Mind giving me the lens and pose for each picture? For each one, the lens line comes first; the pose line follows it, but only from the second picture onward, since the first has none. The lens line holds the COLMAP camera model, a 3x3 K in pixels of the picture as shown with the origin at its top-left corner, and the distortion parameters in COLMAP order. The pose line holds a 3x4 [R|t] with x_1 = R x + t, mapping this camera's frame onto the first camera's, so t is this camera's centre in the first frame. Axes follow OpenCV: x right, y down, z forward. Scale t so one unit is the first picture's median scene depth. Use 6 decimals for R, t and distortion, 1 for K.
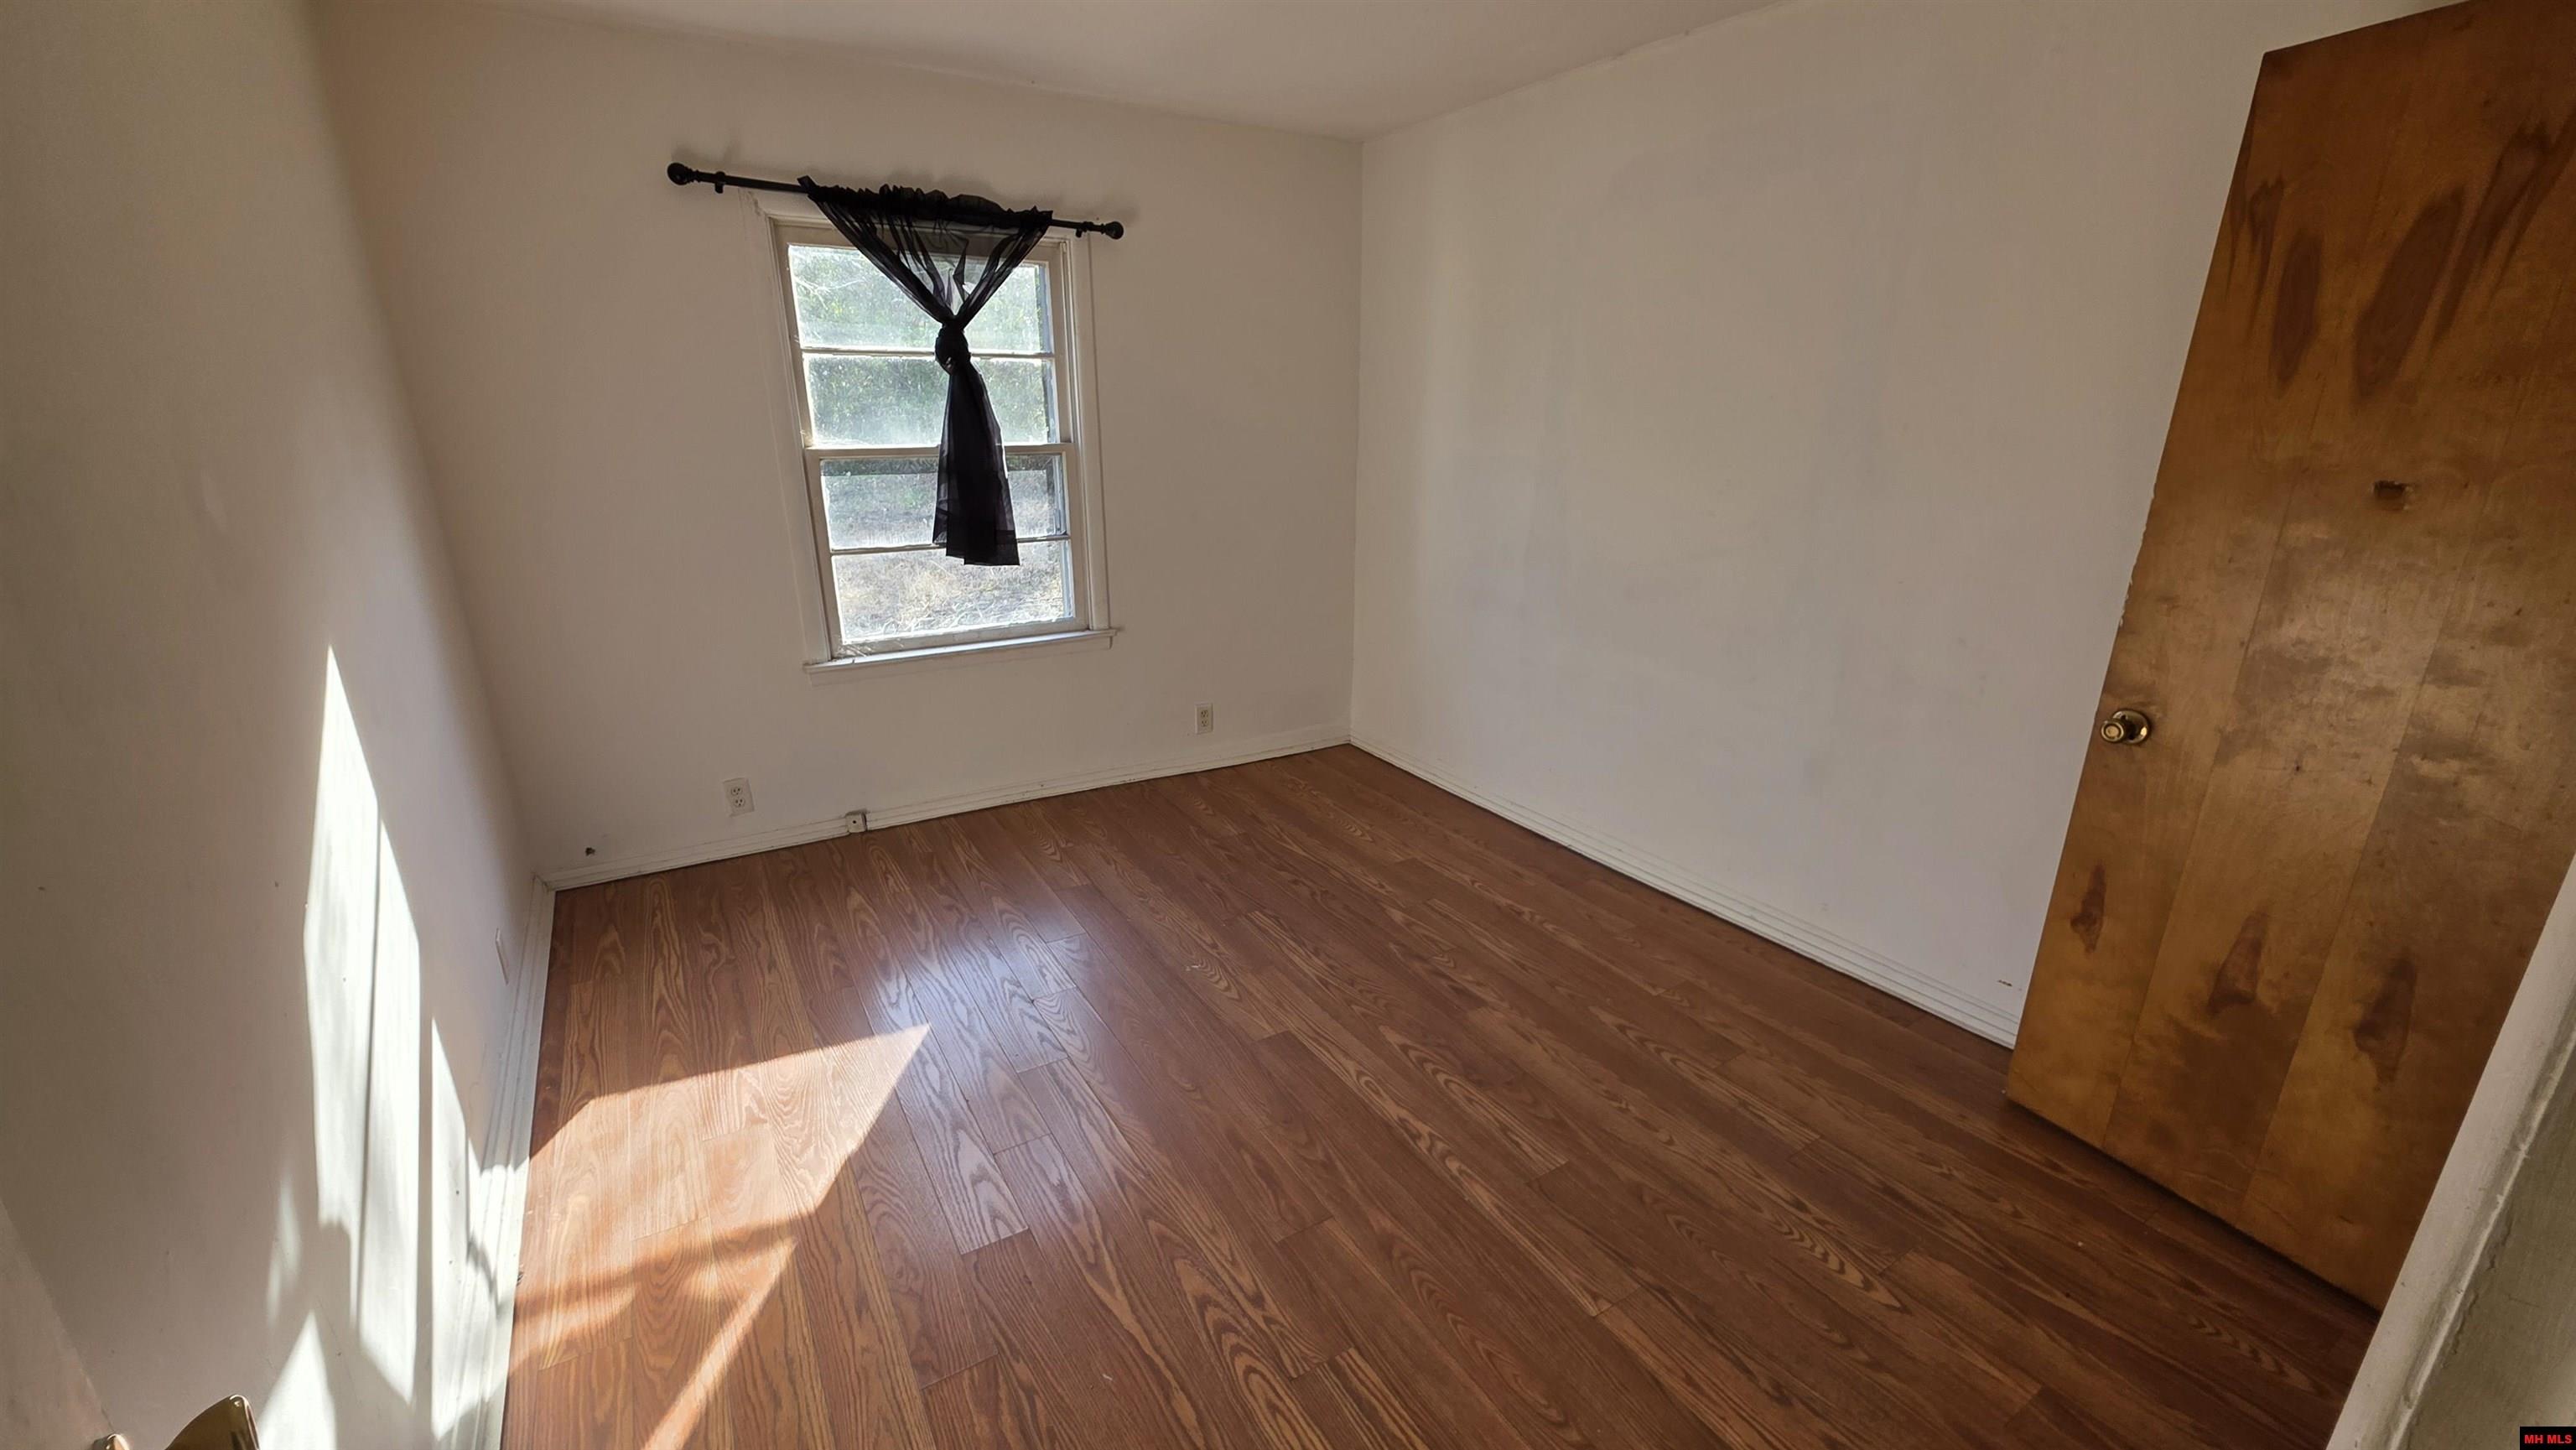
lens RADIAL K [[1015.3, 0, 1302.6], [0, 1015.3, 730.5], [0, 0, 1]] dist [0.002797, 0.000418]
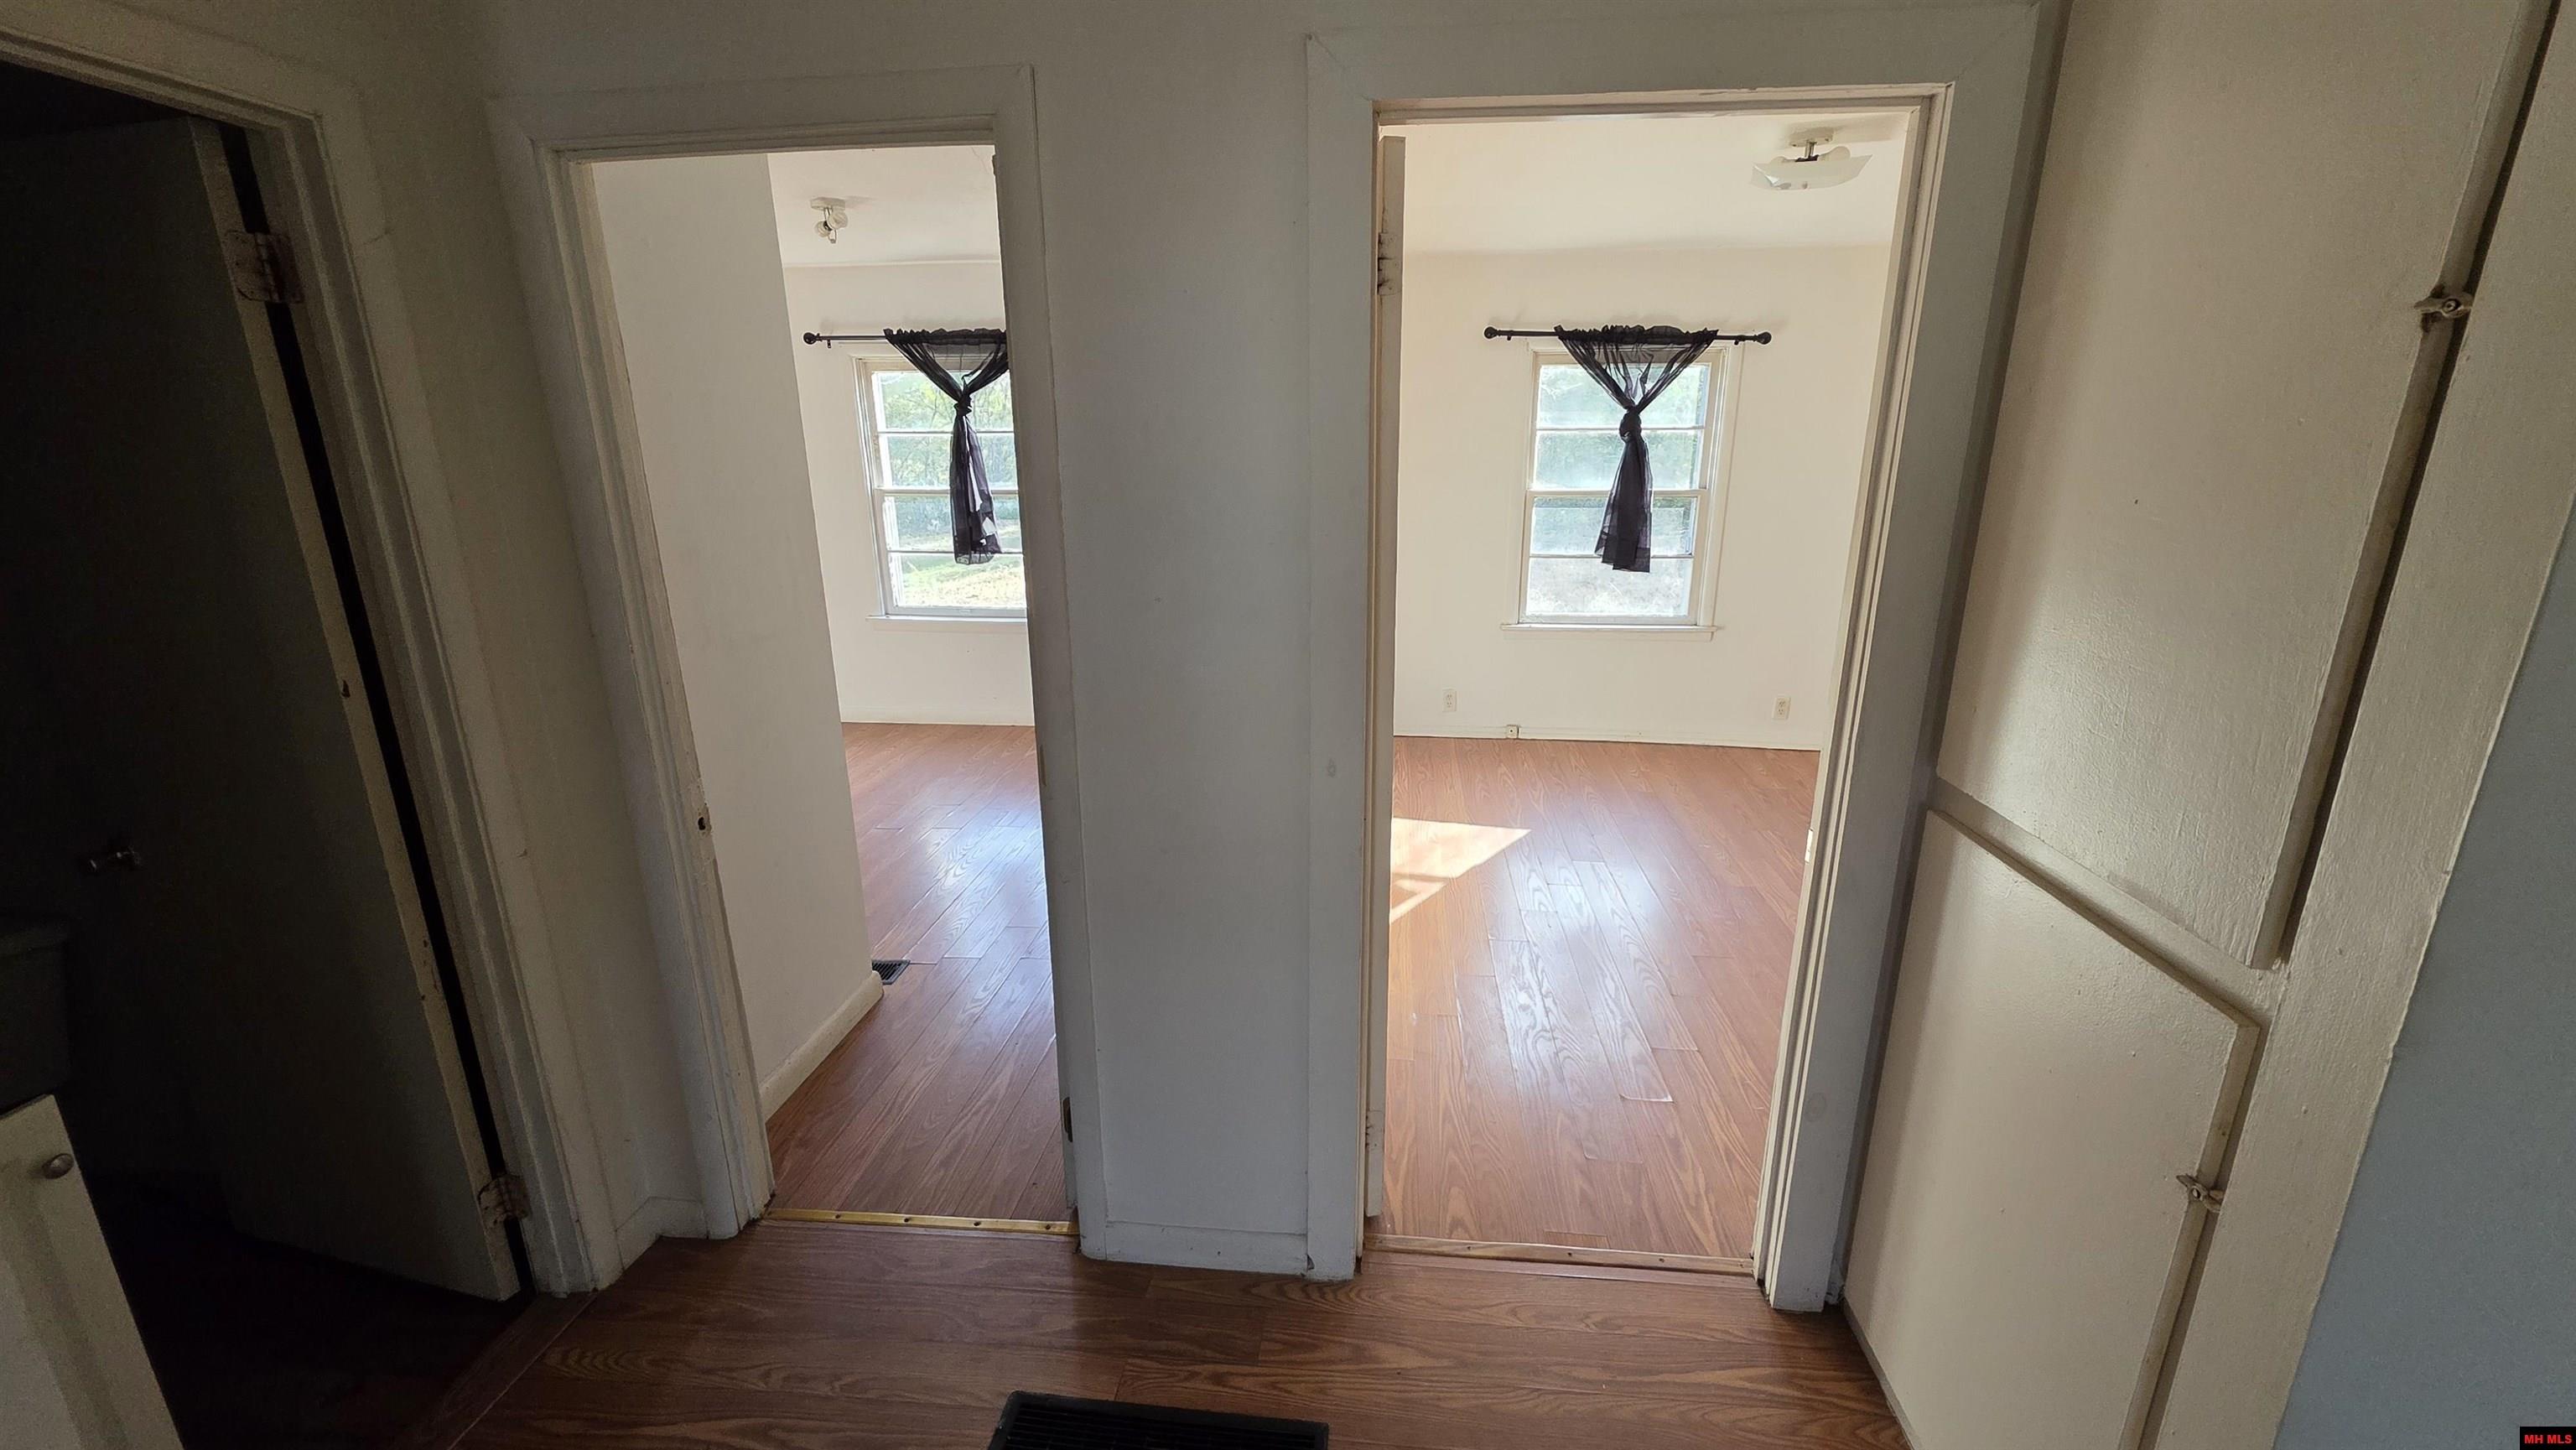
lens RADIAL K [[1015.3, 0, 1294.5], [0, 1015.3, 725.7], [0, 0, 1]] dist [0.002797, 0.000418]
pose [[0.784112, 0.159616, -0.599742, 0.234690], [-0.181869, 0.983034, 0.023847, 0.112141], [0.593373, 0.090375, 0.799838, -0.450052]]
